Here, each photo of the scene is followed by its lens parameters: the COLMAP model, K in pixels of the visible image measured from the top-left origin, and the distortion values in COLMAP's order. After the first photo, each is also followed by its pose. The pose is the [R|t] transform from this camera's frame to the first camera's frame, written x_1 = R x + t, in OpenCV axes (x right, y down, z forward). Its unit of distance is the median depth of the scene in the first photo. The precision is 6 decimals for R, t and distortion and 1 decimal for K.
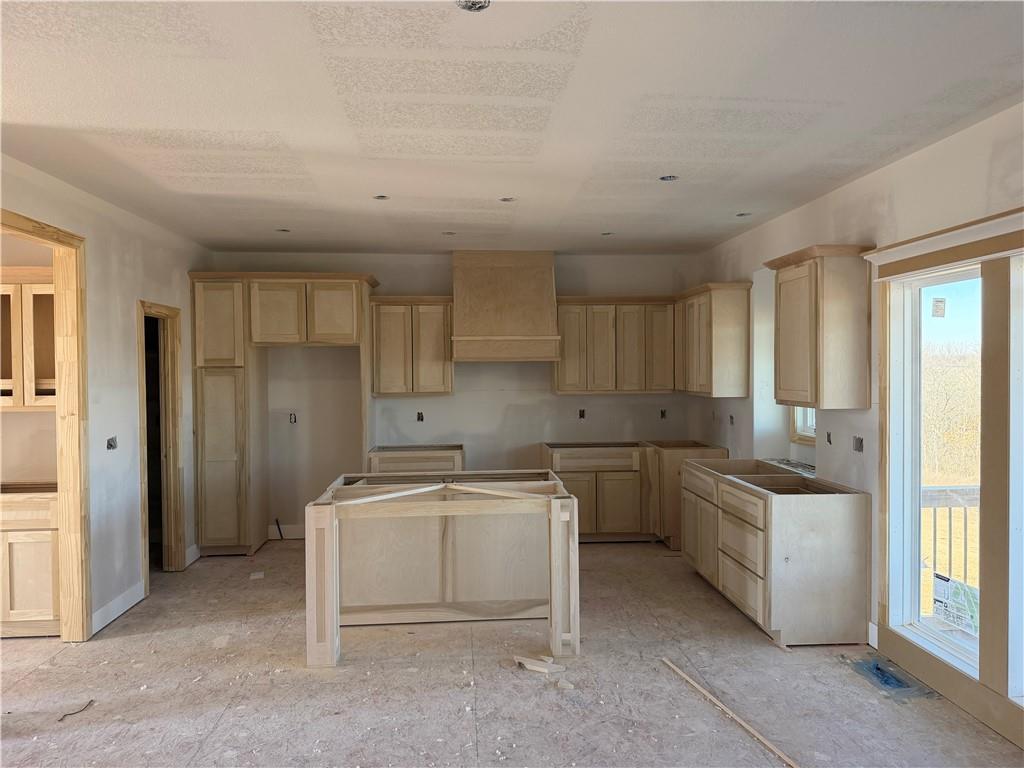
lens RADIAL K [[713.7, 0, 512.0], [0, 713.7, 384.0], [0, 0, 1]] dist [0.002895, -0.001278]
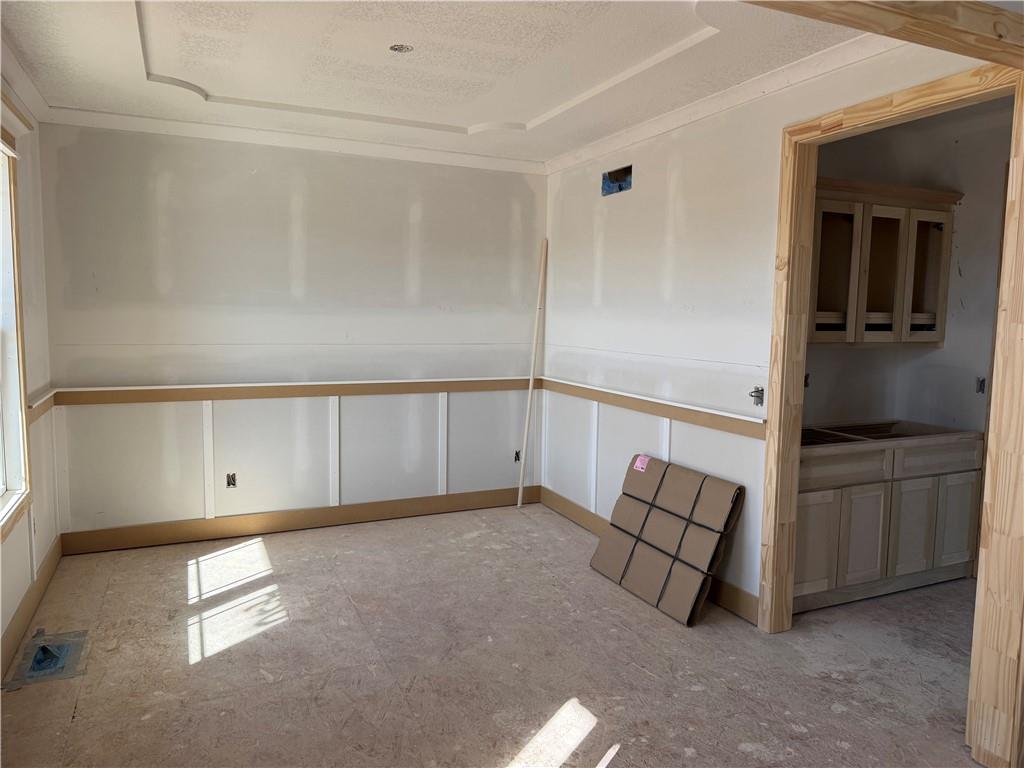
lens RADIAL K [[713.2, 0, 512.0], [0, 713.2, 384.0], [0, 0, 1]] dist [0.096325, -0.143912]
pose [[0.934619, -0.014867, 0.355341, -1.491741], [-0.013650, 0.996890, 0.077610, 0.019211], [-0.355390, -0.077387, 0.931509, 0.302581]]
